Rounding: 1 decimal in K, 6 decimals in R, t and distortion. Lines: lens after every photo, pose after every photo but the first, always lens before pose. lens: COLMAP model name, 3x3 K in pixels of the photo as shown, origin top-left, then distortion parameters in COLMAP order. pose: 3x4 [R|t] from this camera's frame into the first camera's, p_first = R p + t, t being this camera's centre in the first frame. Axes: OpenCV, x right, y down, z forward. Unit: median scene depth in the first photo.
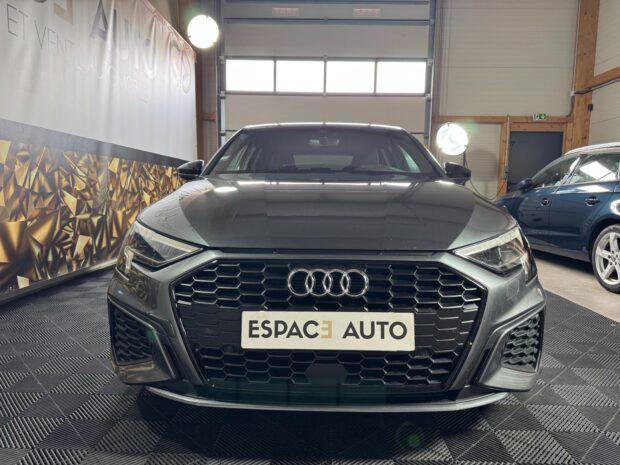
lens RADIAL K [[422.7, 0, 310.0], [0, 422.7, 232.5], [0, 0, 1]] dist [0.089792, -0.082919]
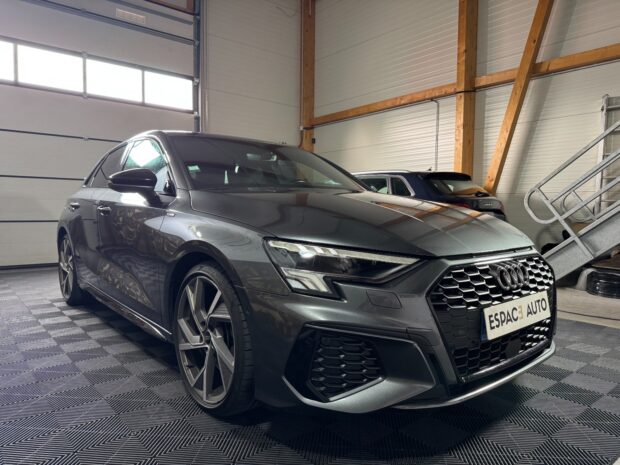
lens RADIAL K [[432.8, 0, 311.7], [0, 432.8, 237.3], [0, 0, 1]] dist [0.009712, -0.023749]
pose [[0.763969, -0.049146, 0.643378, -0.190410], [0.068410, 0.997645, -0.005024, -0.004991], [-0.641616, 0.047852, 0.765532, 0.059638]]
